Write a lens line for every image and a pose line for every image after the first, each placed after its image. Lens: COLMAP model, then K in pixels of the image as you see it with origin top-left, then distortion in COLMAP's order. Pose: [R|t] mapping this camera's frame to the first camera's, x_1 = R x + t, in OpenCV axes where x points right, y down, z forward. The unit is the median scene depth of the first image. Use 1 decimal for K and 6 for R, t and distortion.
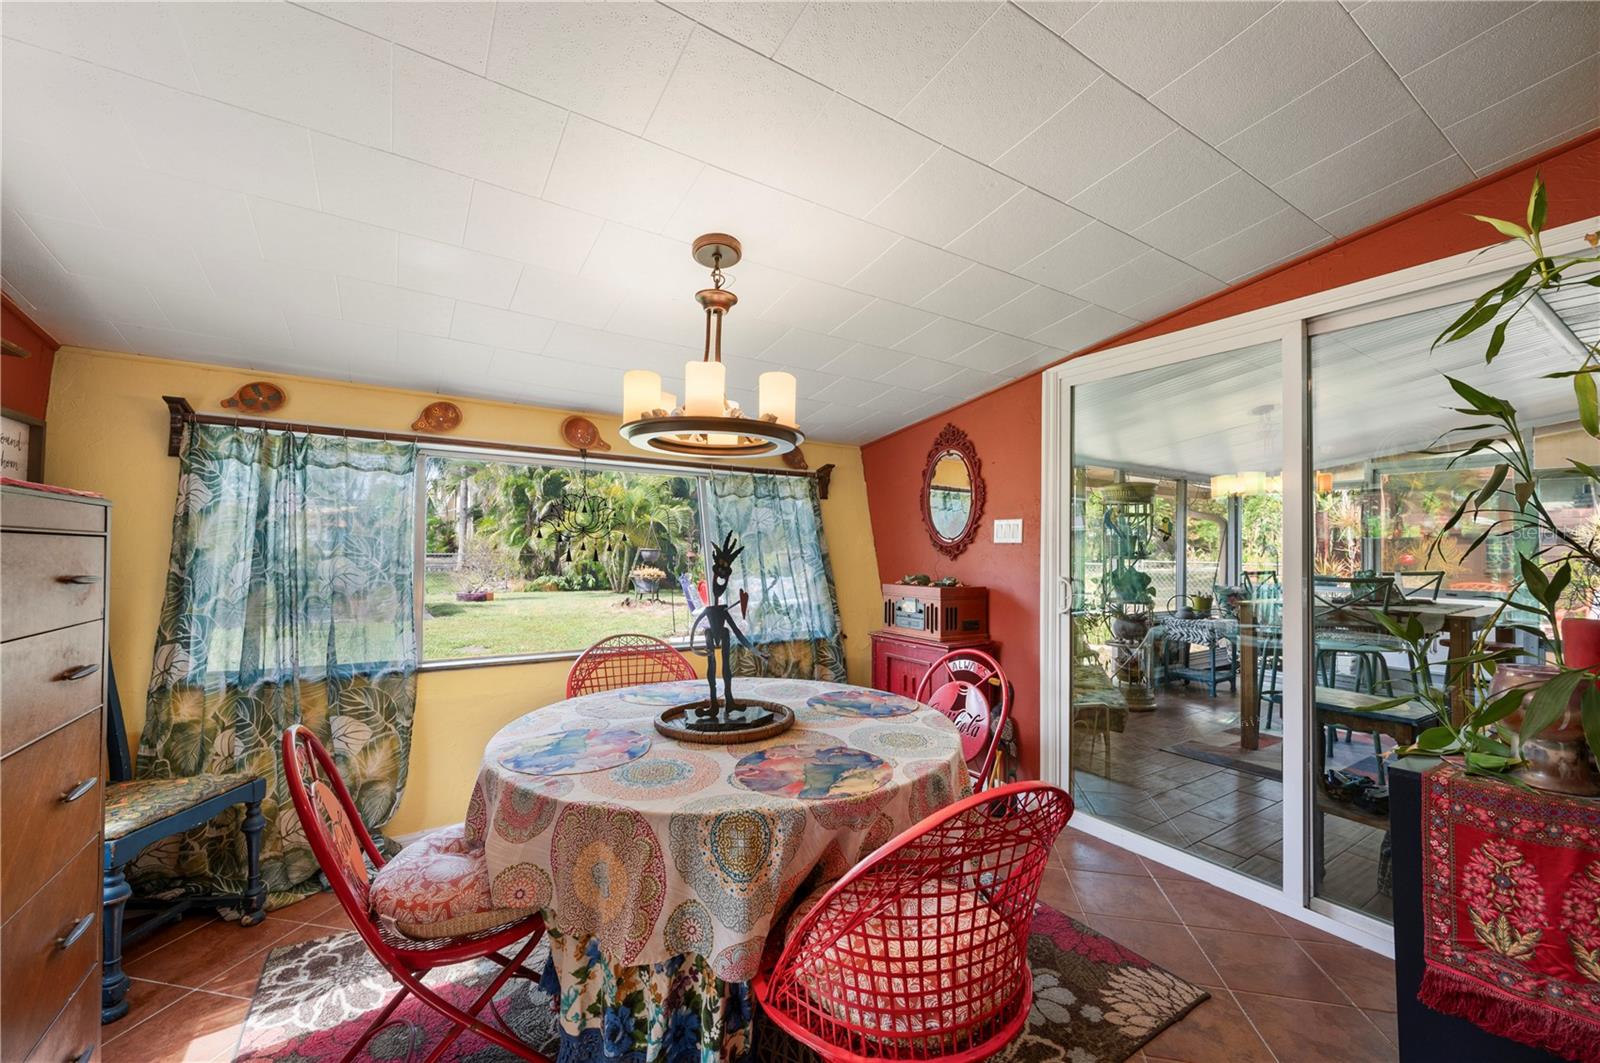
lens RADIAL K [[623.4, 0, 803.0], [0, 623.4, 538.7], [0, 0, 1]] dist [-0.003558, -0.000484]
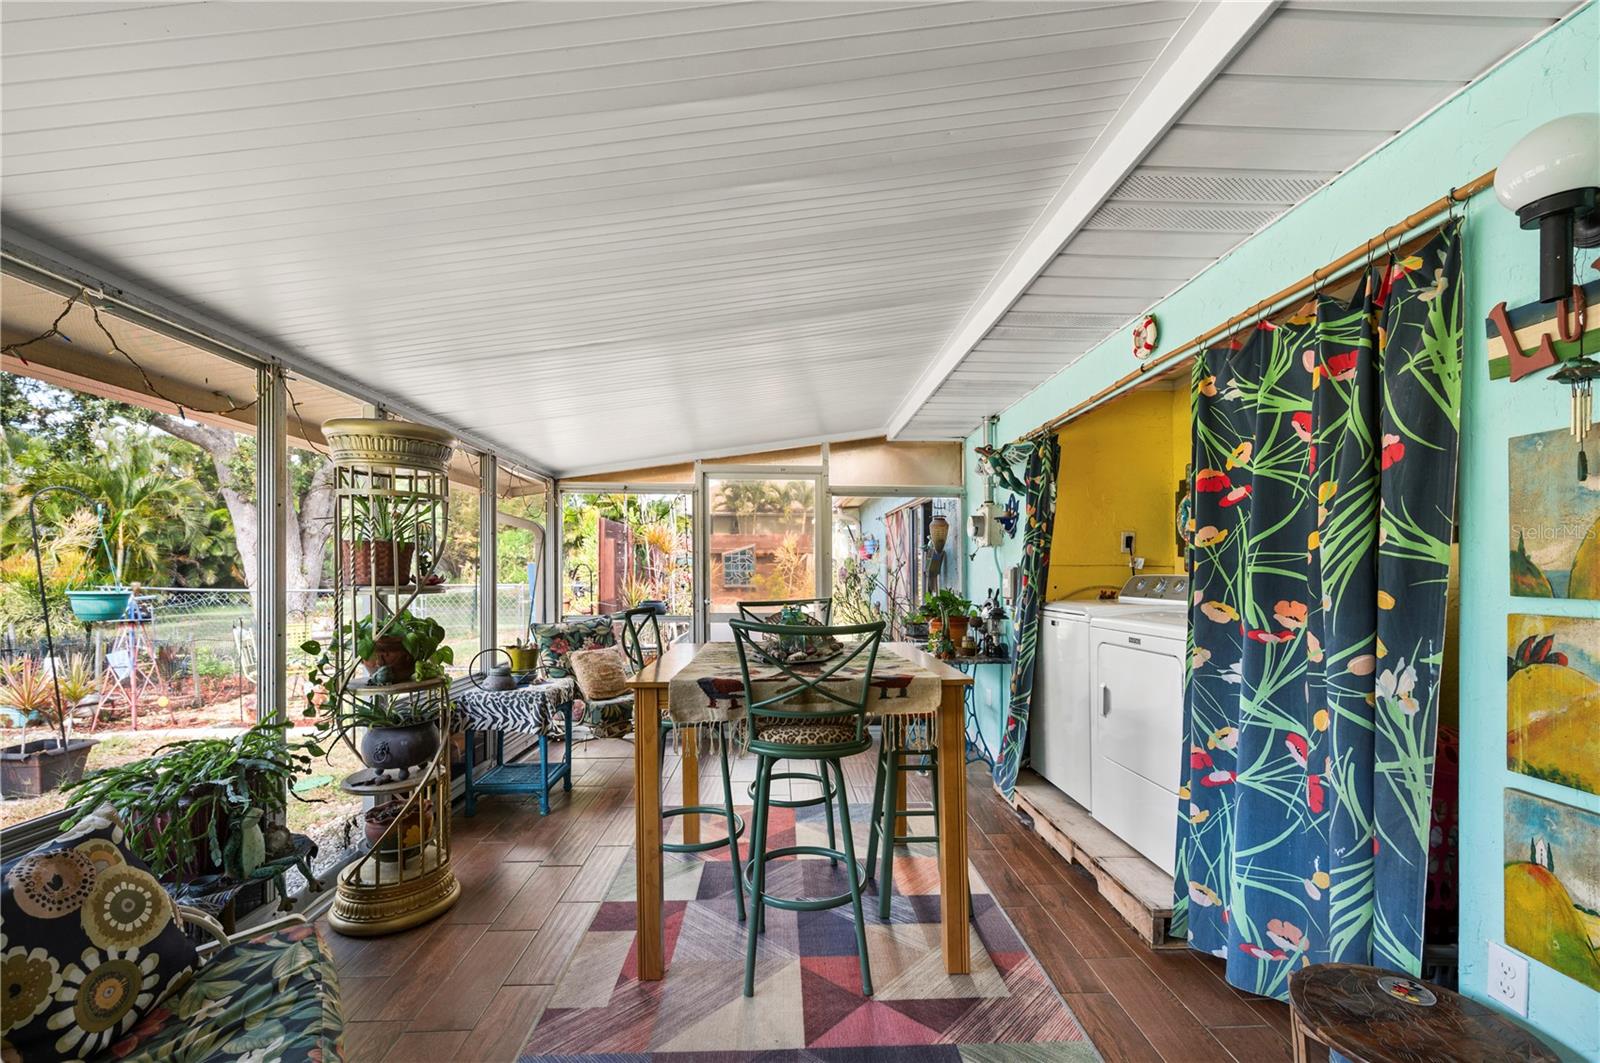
lens RADIAL K [[623.4, 0, 789.5], [0, 623.4, 577.9], [0, 0, 1]] dist [-0.003558, -0.000484]
pose [[0.514709, -0.016945, 0.857198, 0.446928], [-0.004611, 0.999736, 0.022531, 0.015196], [-0.857353, -0.015549, 0.514495, 0.824732]]
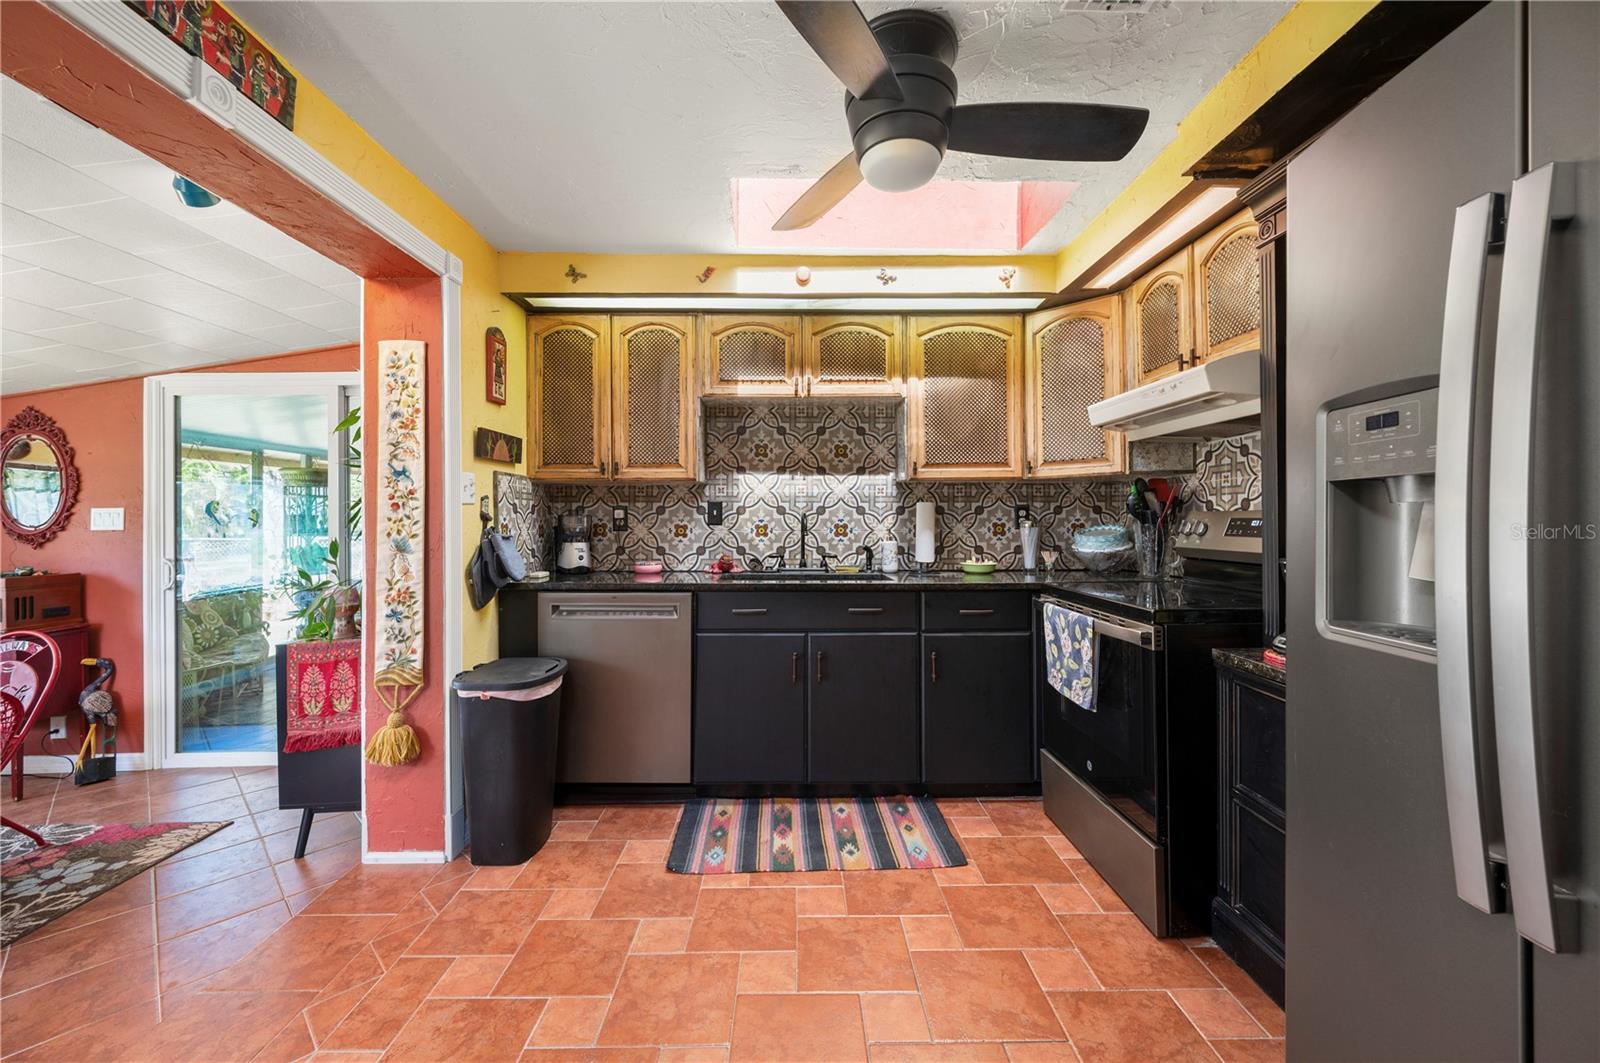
lens RADIAL K [[623.4, 0, 792.3], [0, 623.4, 514.4], [0, 0, 1]] dist [-0.003558, -0.000484]
pose [[0.526435, -0.012212, 0.850127, 0.040118], [0.004625, 0.999923, 0.011500, -0.024953], [-0.850203, -0.002122, 0.526451, -0.520225]]
